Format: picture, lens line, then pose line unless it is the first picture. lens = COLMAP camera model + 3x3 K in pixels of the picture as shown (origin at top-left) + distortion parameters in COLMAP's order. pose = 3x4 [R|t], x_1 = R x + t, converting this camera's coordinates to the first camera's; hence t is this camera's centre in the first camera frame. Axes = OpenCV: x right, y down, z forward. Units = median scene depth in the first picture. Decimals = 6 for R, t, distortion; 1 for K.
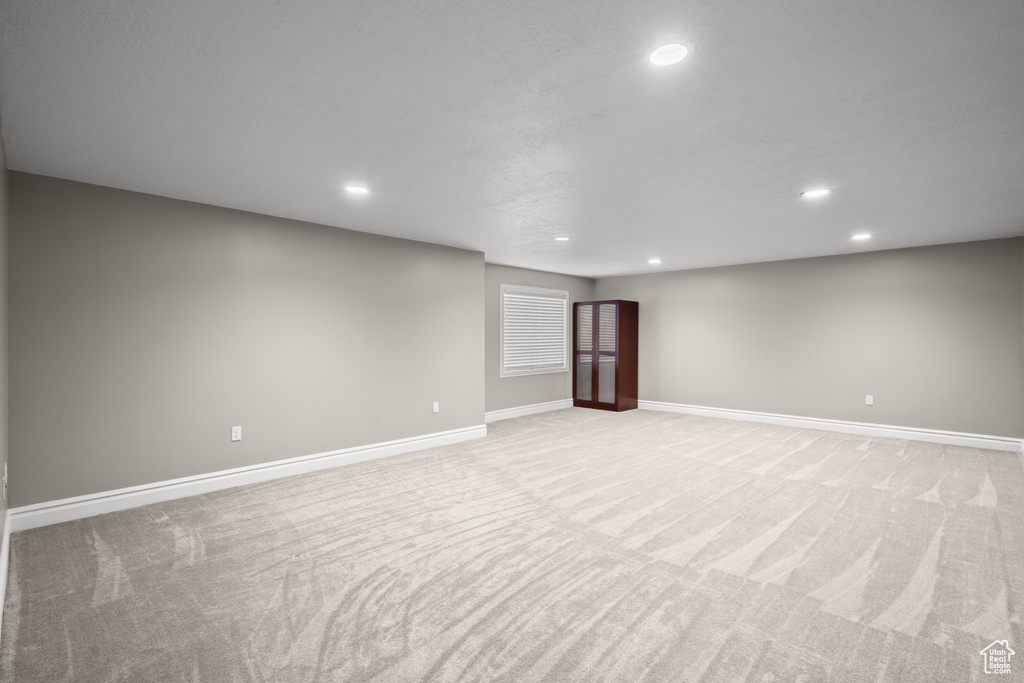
lens RADIAL K [[469.6, 0, 511.9], [0, 469.6, 339.4], [0, 0, 1]] dist [0.002329, 0.003890]
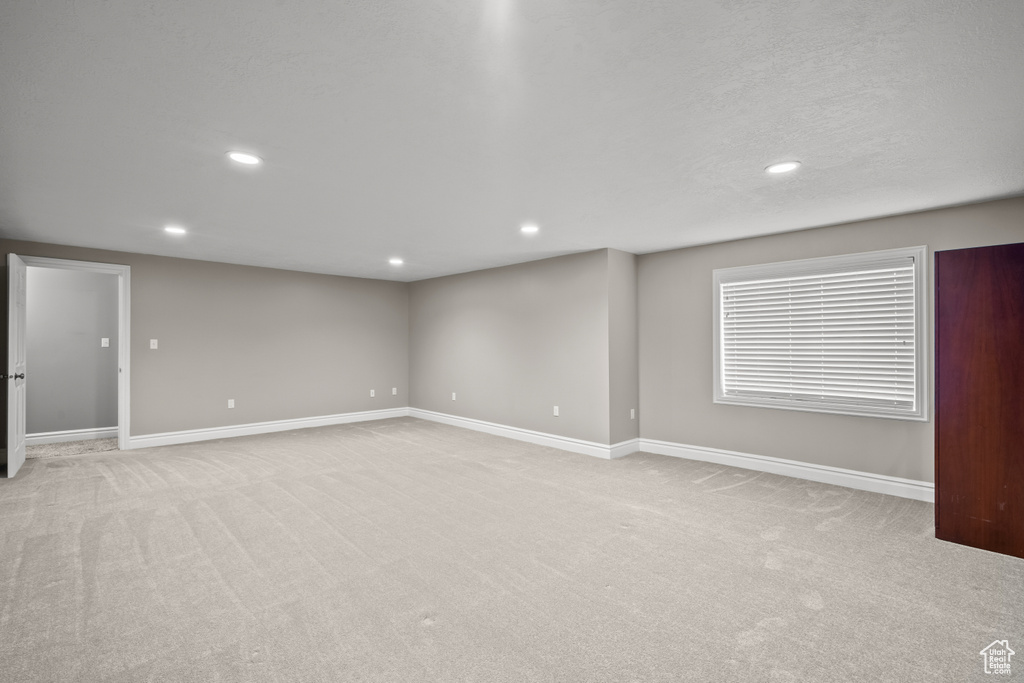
lens RADIAL K [[469.6, 0, 511.9], [0, 469.6, 342.9], [0, 0, 1]] dist [0.002329, 0.003890]
pose [[-0.035393, -0.007848, -0.999343, 0.694312], [-0.013093, 0.999887, -0.007389, 0.000123], [0.999288, 0.012823, -0.035492, 0.720398]]
